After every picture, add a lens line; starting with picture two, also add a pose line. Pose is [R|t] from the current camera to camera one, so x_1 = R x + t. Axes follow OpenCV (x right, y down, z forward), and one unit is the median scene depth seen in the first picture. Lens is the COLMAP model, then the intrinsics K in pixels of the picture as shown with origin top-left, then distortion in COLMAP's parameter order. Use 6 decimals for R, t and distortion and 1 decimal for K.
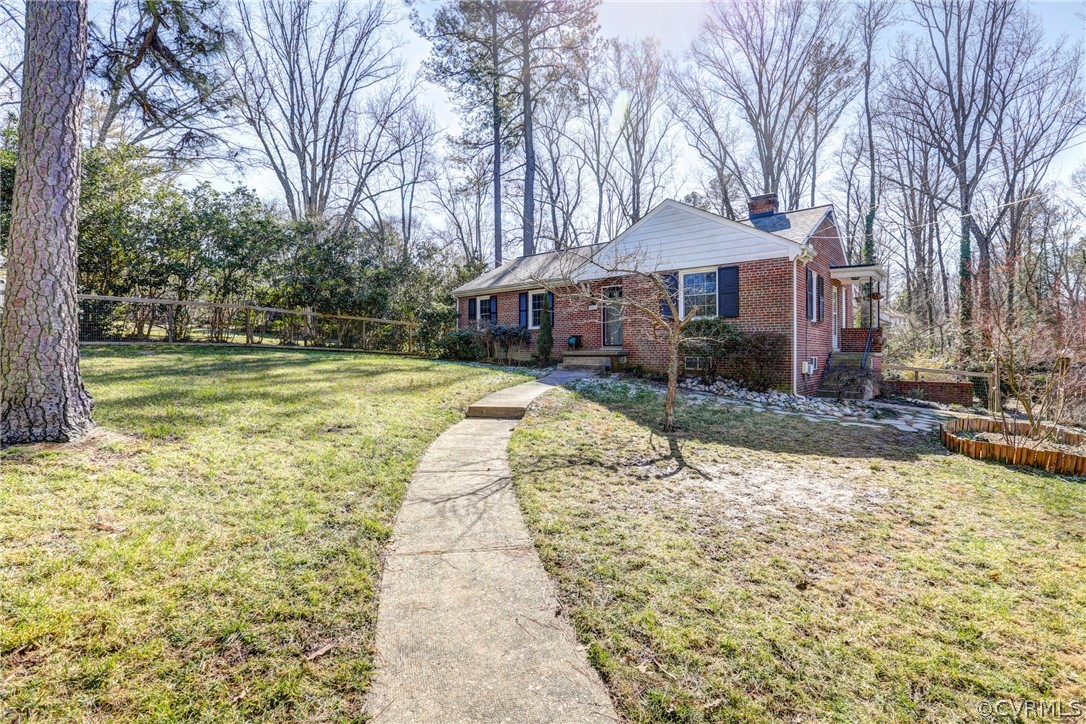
lens RADIAL K [[499.7, 0, 546.1], [0, 499.7, 358.1], [0, 0, 1]] dist [-0.049984, 0.019952]
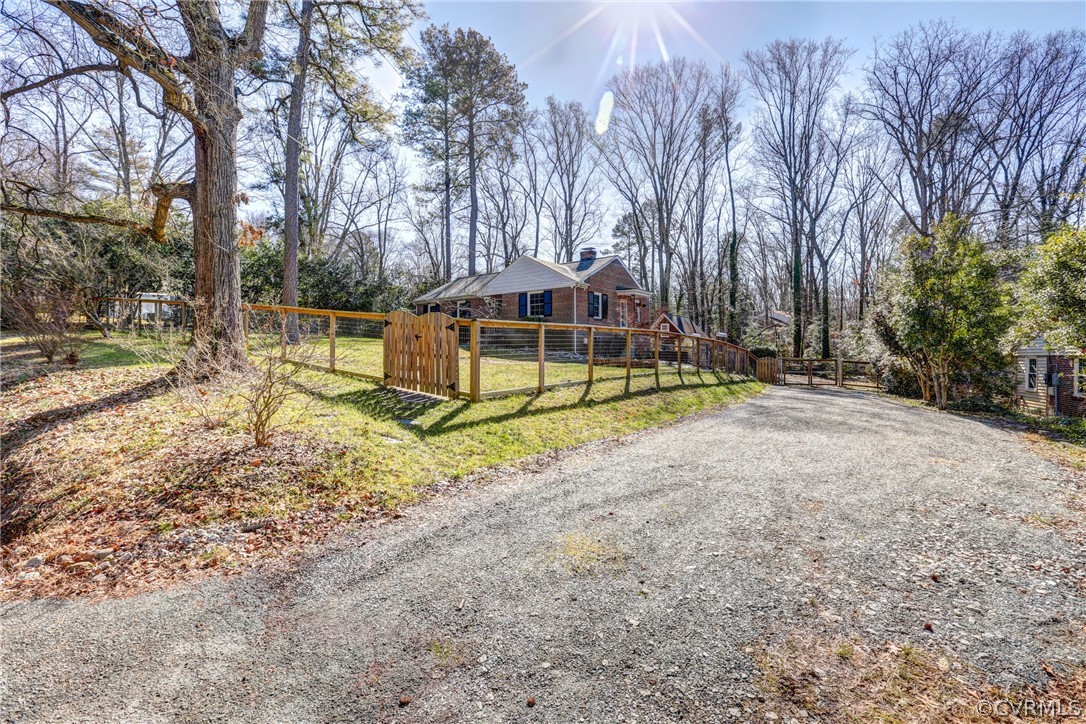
lens RADIAL K [[499.7, 0, 546.1], [0, 499.7, 358.1], [0, 0, 1]] dist [-0.049984, 0.019952]
pose [[0.998920, -0.002189, 0.046410, 0.097038], [0.002416, 0.999985, -0.004838, 0.035067], [-0.046399, 0.004945, 0.998911, -0.363210]]
